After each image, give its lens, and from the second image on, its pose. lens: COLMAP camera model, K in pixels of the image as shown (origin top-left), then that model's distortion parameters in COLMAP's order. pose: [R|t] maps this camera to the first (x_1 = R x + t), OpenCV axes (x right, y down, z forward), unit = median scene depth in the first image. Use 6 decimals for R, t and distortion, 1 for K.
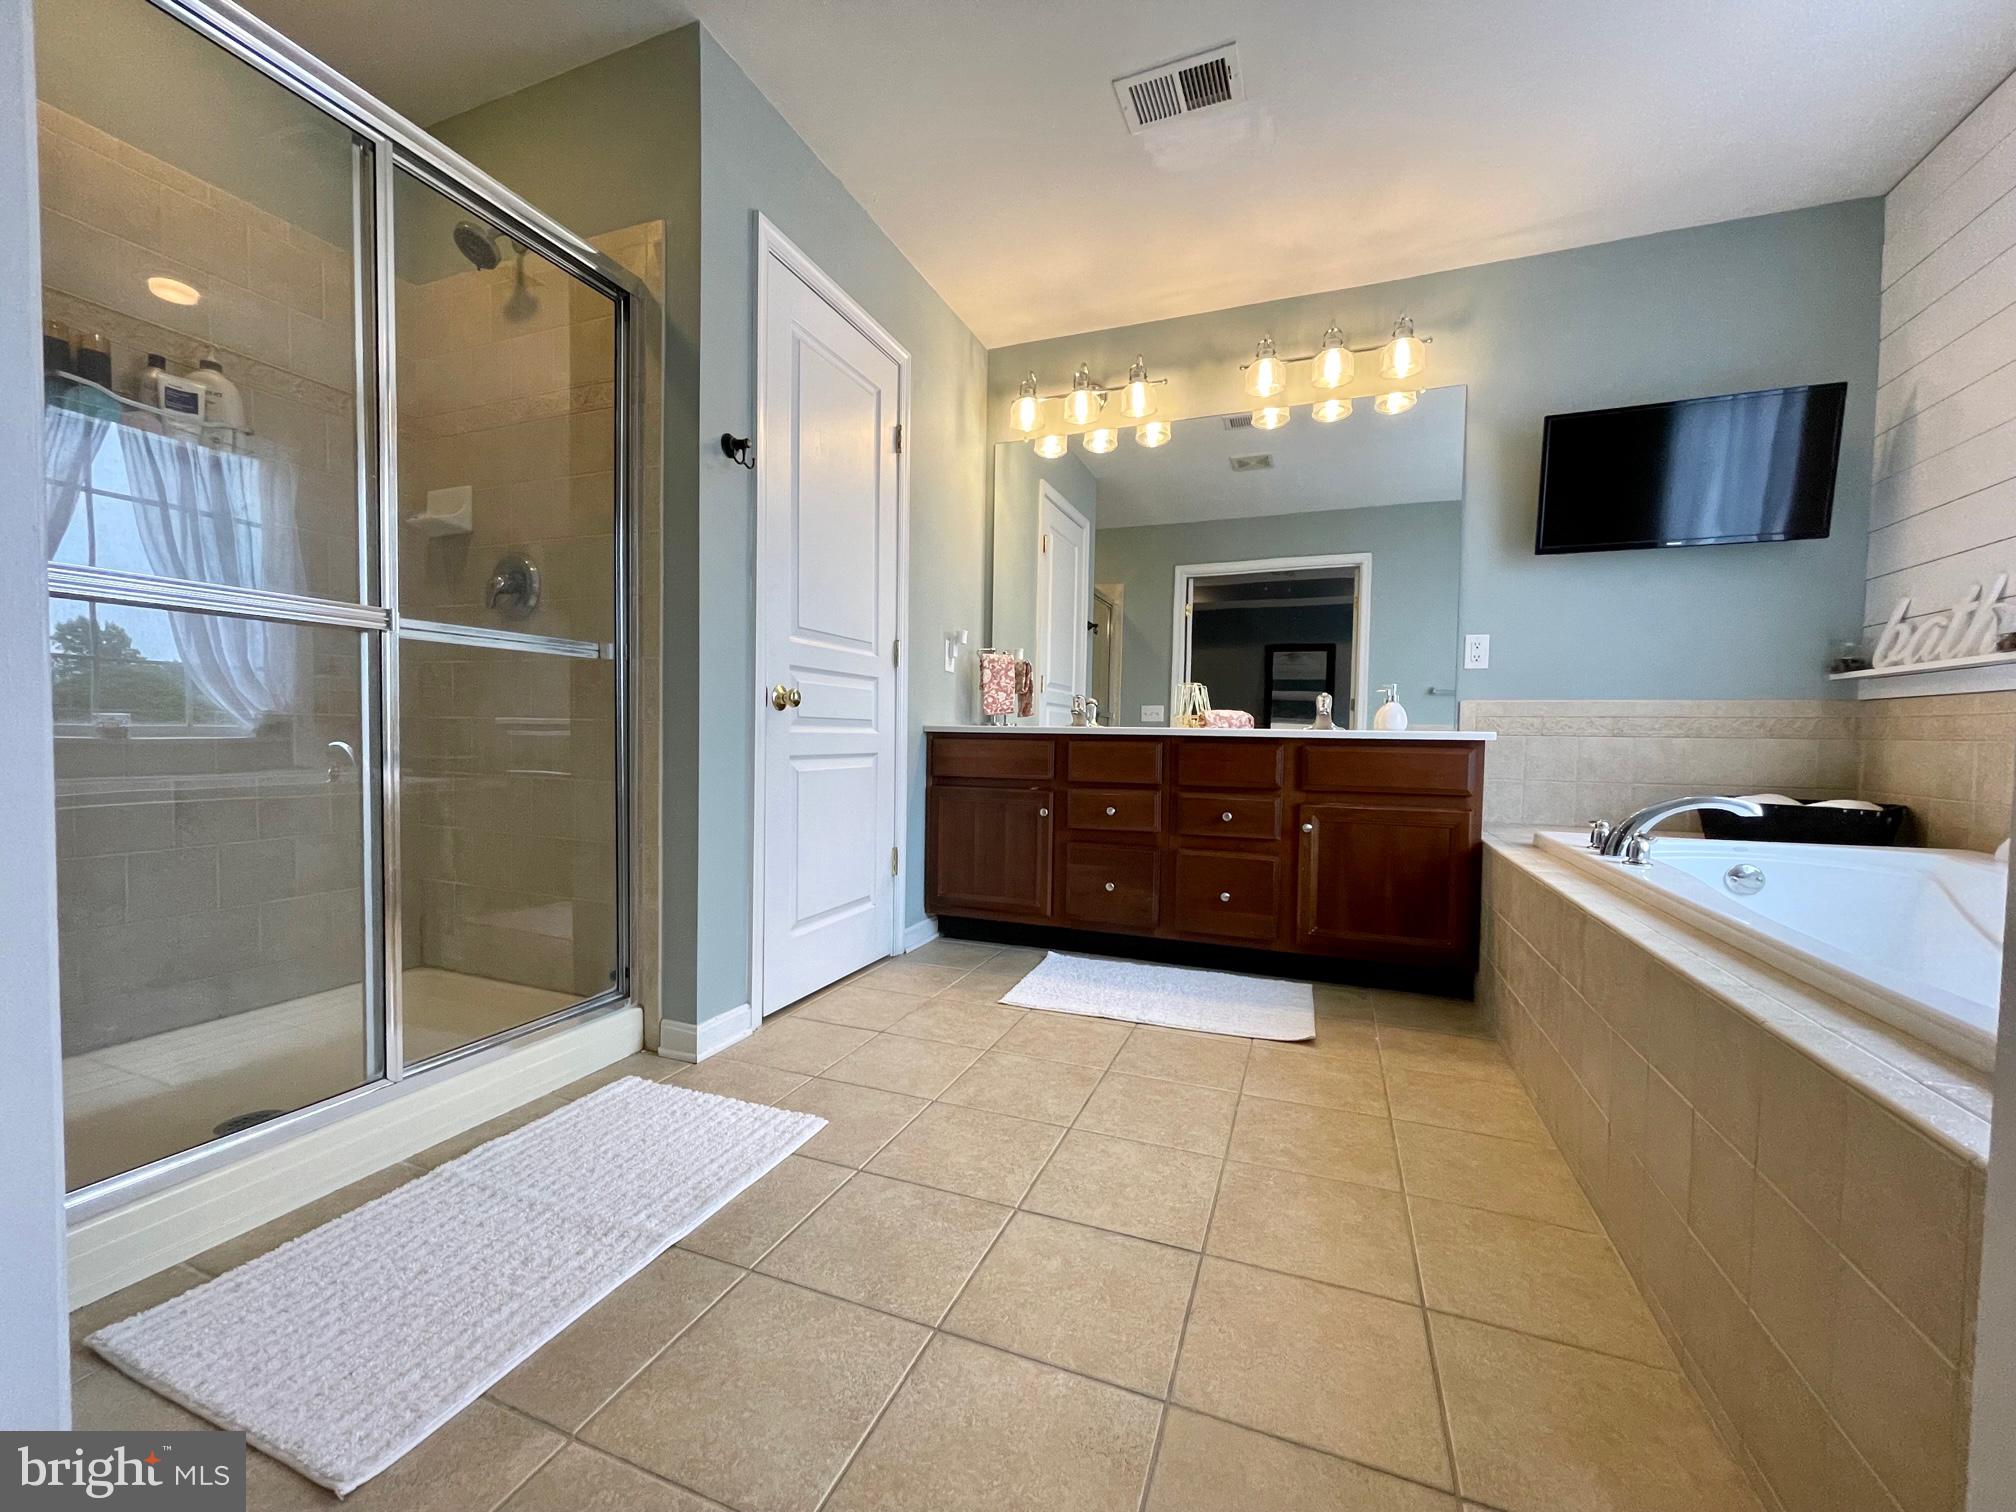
lens RADIAL K [[810.8, 0, 1012.6], [0, 810.8, 760.7], [0, 0, 1]] dist [-0.000227, 0.000401]
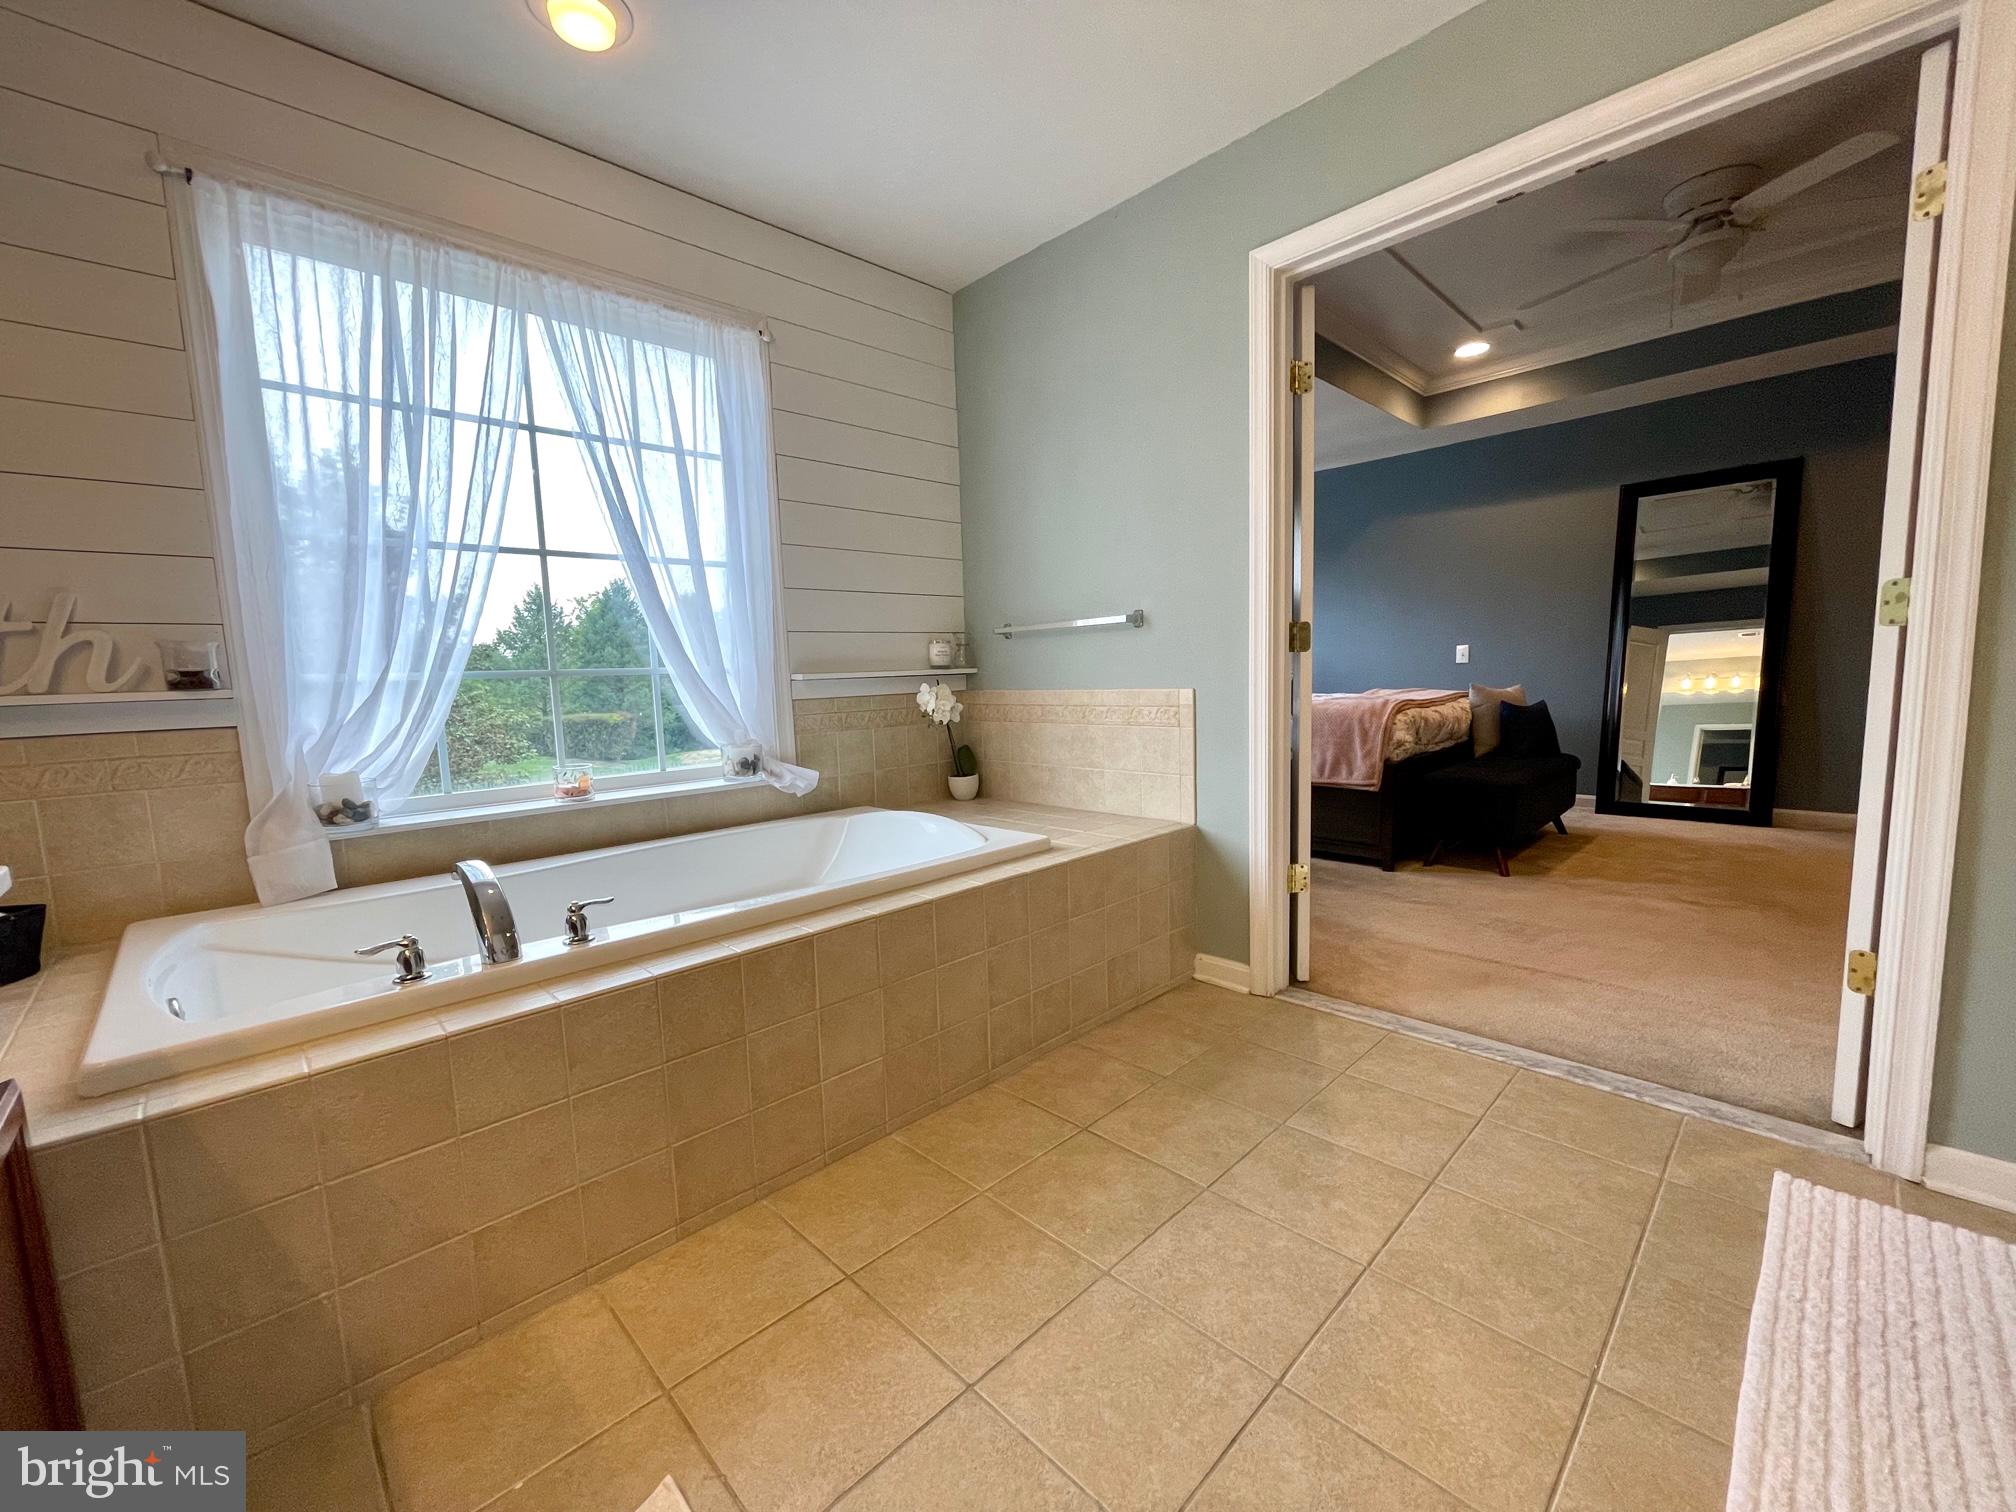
lens RADIAL K [[810.8, 0, 1021.4], [0, 810.8, 773.9], [0, 0, 1]] dist [-0.000227, 0.000401]
pose [[-0.913169, -0.027487, 0.406653, 0.003679], [0.040267, 0.986758, 0.157120, -0.106306], [-0.405587, 0.159852, -0.899970, 1.051317]]
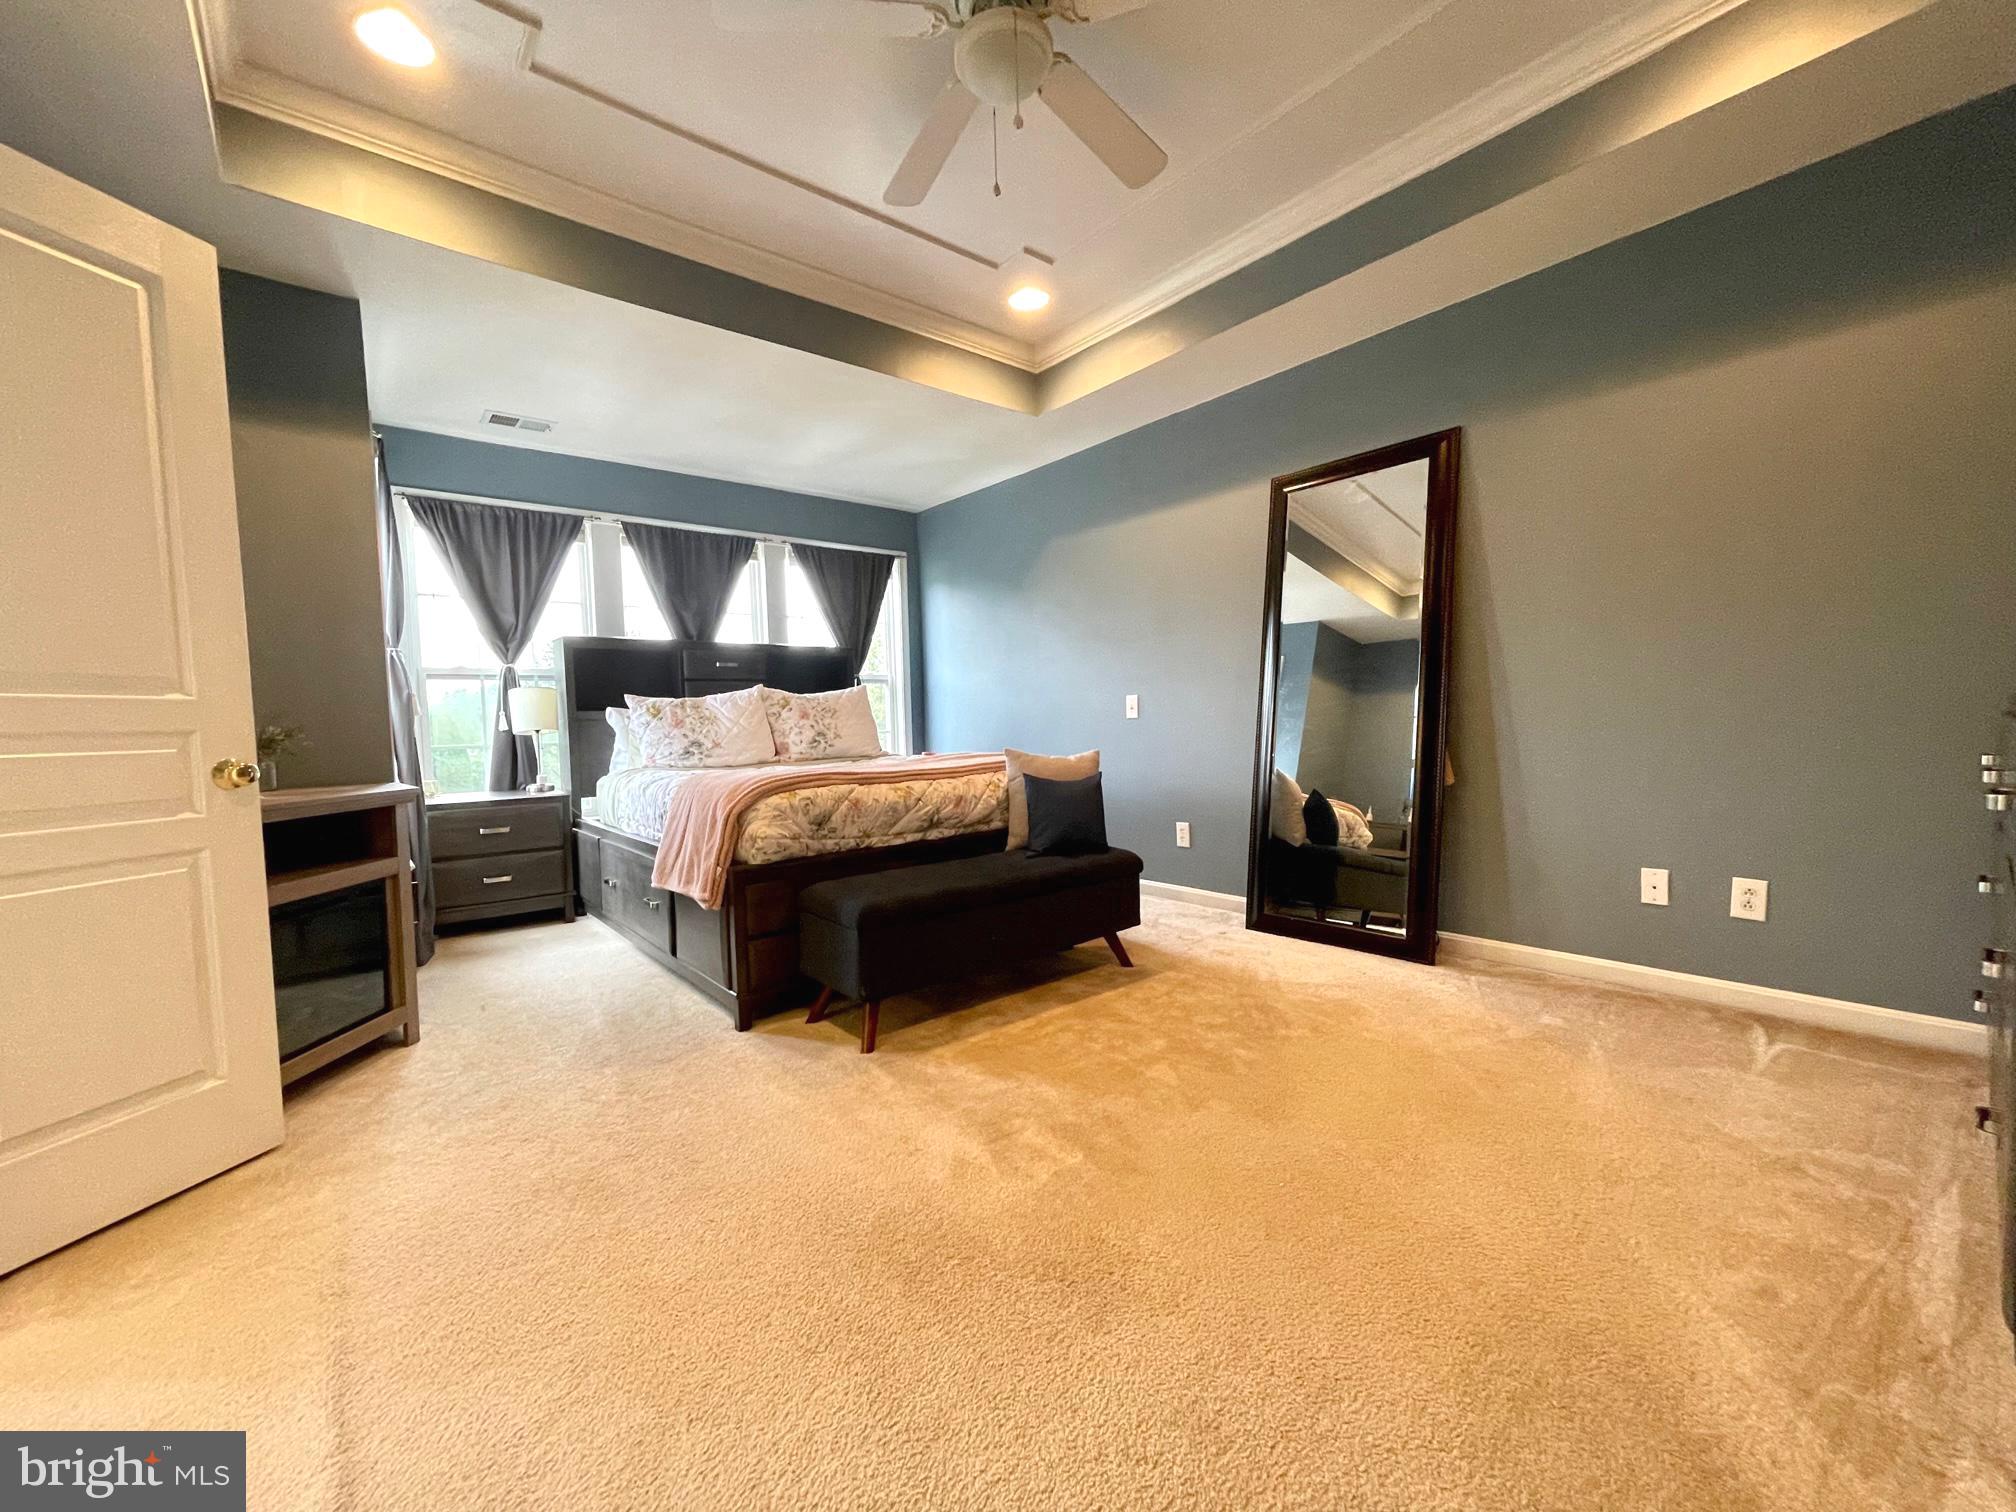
lens RADIAL K [[810.8, 0, 1008.8], [0, 810.8, 759.3], [0, 0, 1]] dist [-0.000227, 0.000401]
pose [[-0.875161, -0.009758, 0.483733, -0.767167], [0.034727, 0.995951, 0.082917, -0.076424], [-0.482584, 0.089364, -0.871279, 0.234779]]
